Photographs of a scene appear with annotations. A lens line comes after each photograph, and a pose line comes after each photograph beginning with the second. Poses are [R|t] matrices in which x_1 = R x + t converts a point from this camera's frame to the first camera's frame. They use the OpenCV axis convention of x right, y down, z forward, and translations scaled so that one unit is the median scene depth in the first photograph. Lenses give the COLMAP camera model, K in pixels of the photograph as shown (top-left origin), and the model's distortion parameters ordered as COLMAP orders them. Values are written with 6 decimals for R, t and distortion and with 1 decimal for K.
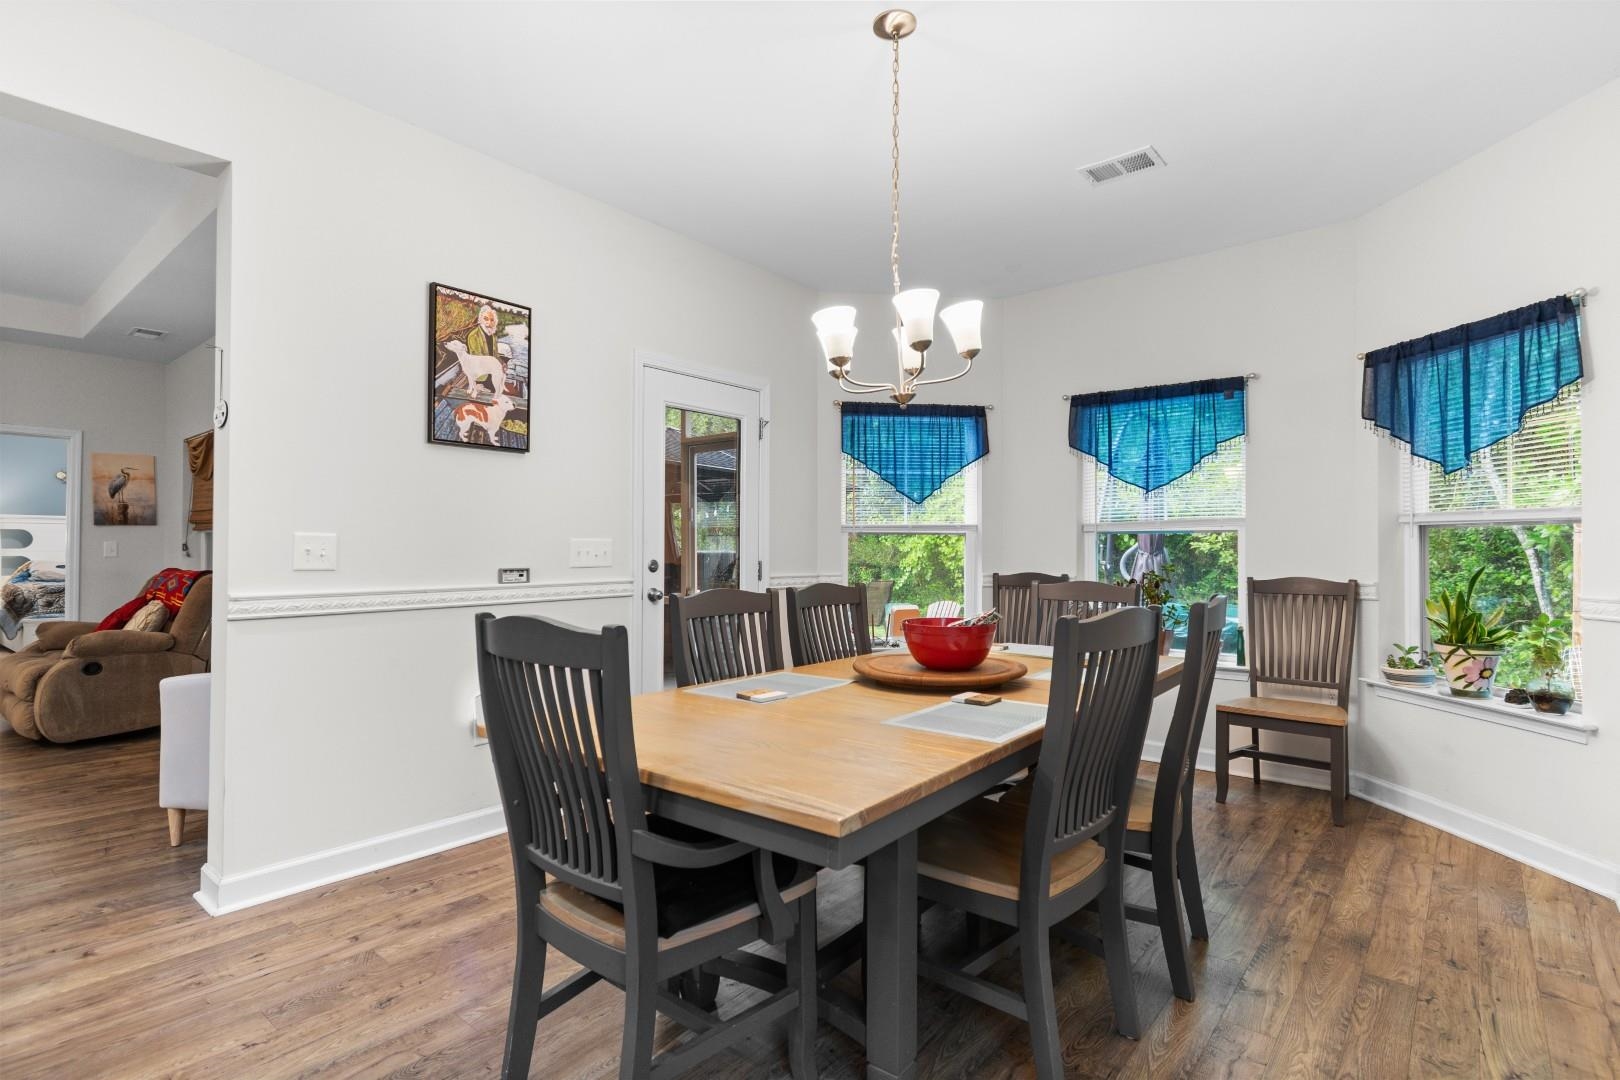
lens RADIAL K [[787.0, 0, 799.1], [0, 787.0, 544.6], [0, 0, 1]] dist [-0.007051, -0.000160]
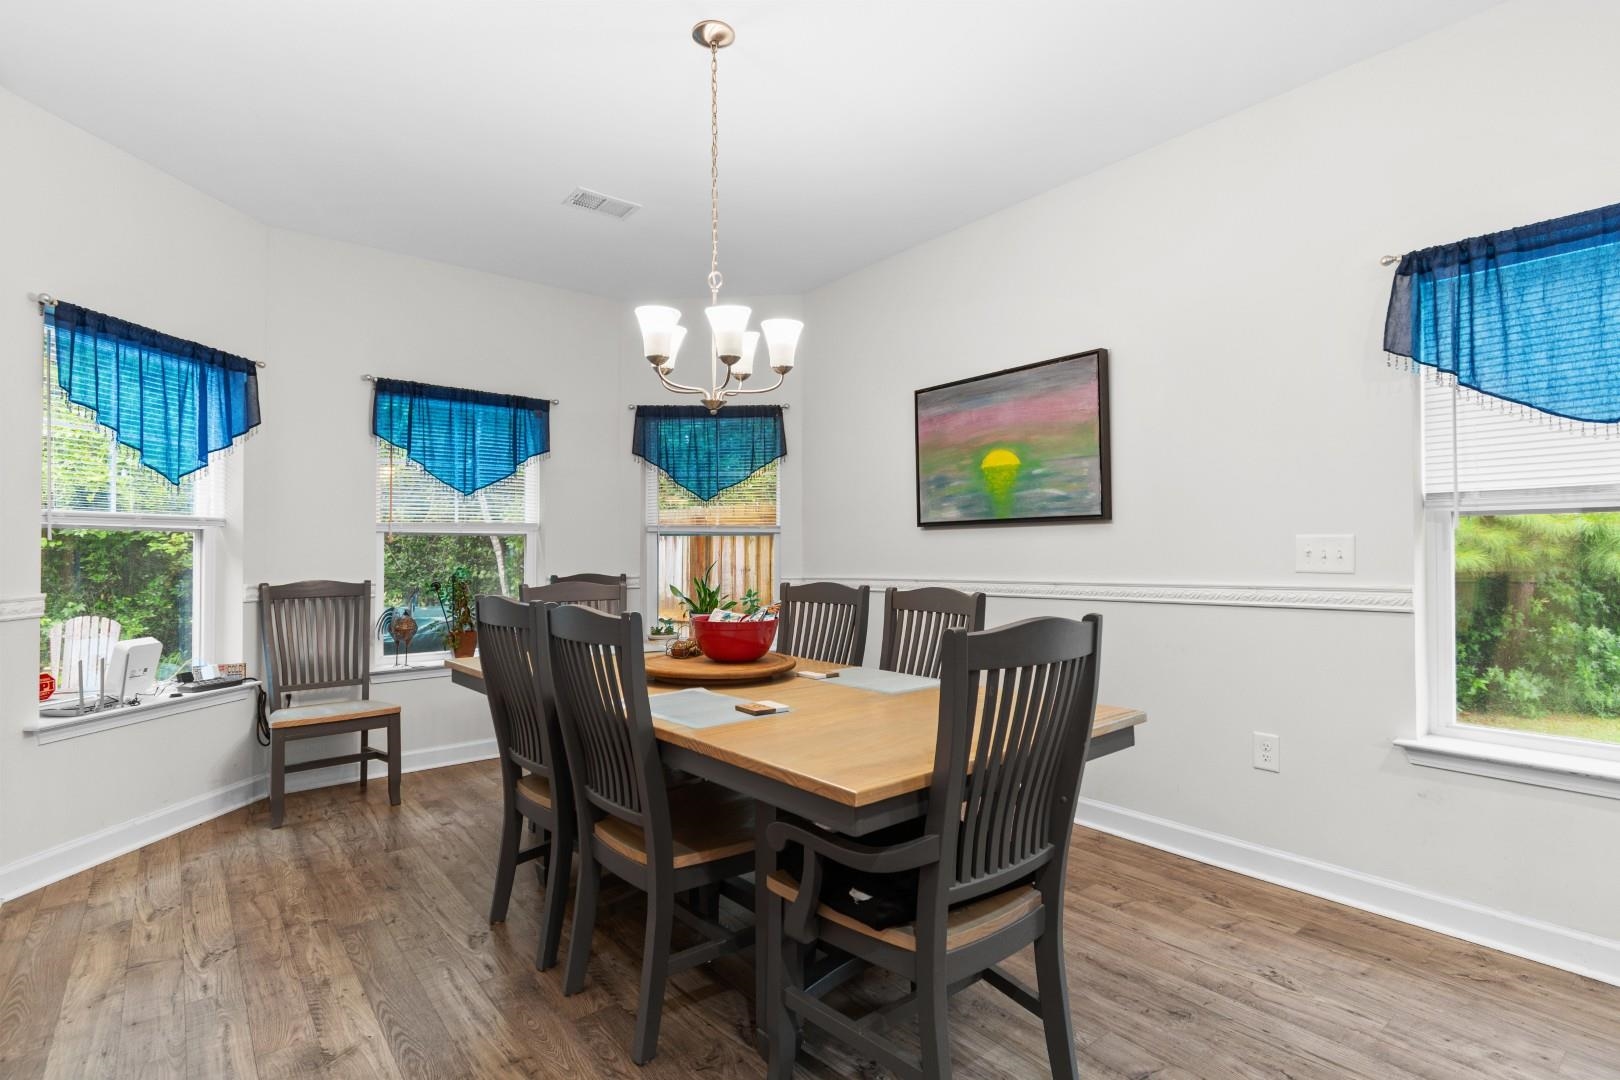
lens RADIAL K [[784.6, 0, 822.5], [0, 784.6, 538.9], [0, 0, 1]] dist [-0.001378, -0.000977]
pose [[0.184984, 0.012689, 0.982660, -0.444180], [-0.003225, 0.999919, -0.012305, 0.001020], [-0.982736, -0.000893, 0.185010, 0.354352]]
